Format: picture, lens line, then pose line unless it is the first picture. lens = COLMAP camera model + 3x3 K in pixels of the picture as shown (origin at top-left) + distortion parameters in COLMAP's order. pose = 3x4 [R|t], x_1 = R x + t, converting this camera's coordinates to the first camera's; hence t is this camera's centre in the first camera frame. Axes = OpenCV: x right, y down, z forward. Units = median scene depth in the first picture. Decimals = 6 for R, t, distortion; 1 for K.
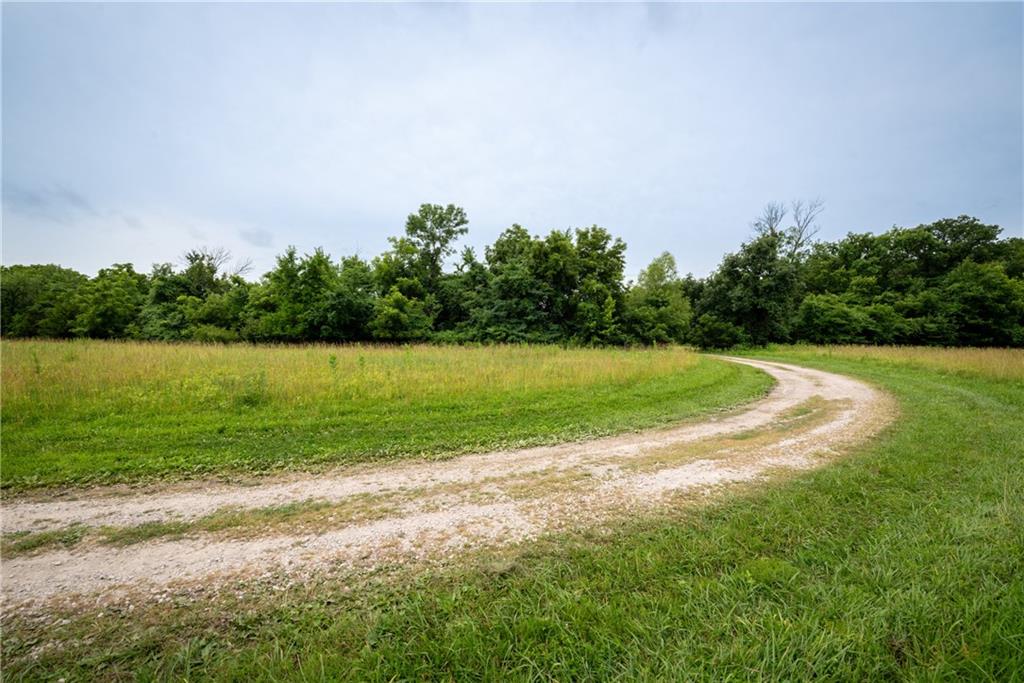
lens RADIAL K [[419.1, 0, 510.3], [0, 419.1, 341.1], [0, 0, 1]] dist [-0.018539, 0.000004]
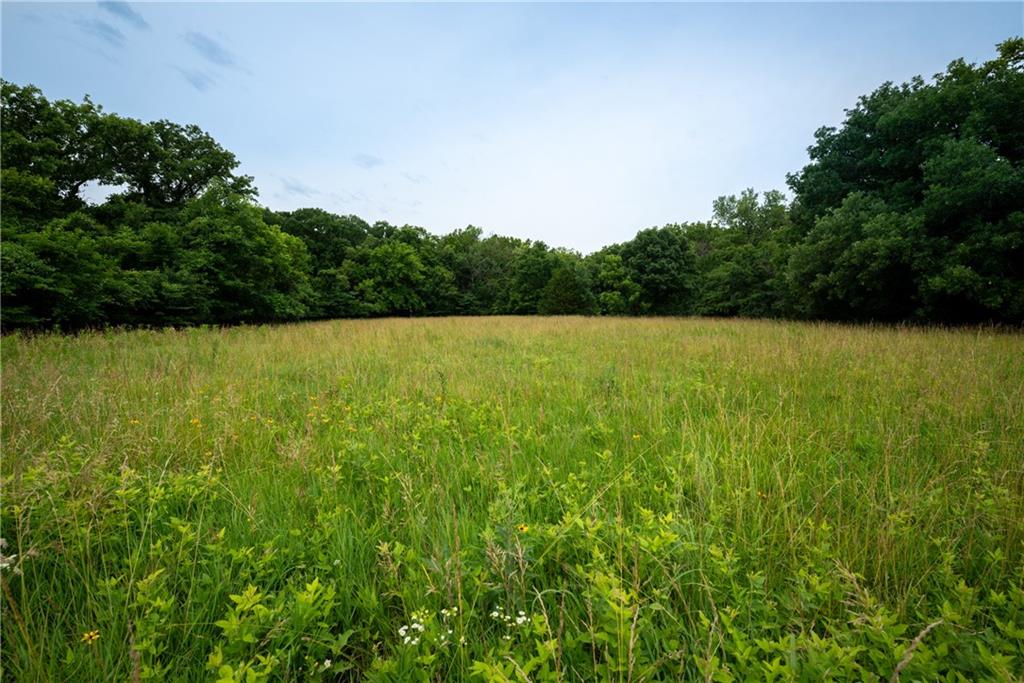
lens RADIAL K [[440.8, 0, 511.1], [0, 440.8, 344.1], [0, 0, 1]] dist [-0.016413, 0.000037]
pose [[0.056932, -0.080331, 0.995141, 0.485372], [0.007272, 0.996765, 0.080046, -0.005448], [-0.998352, 0.002679, 0.057332, 0.533073]]
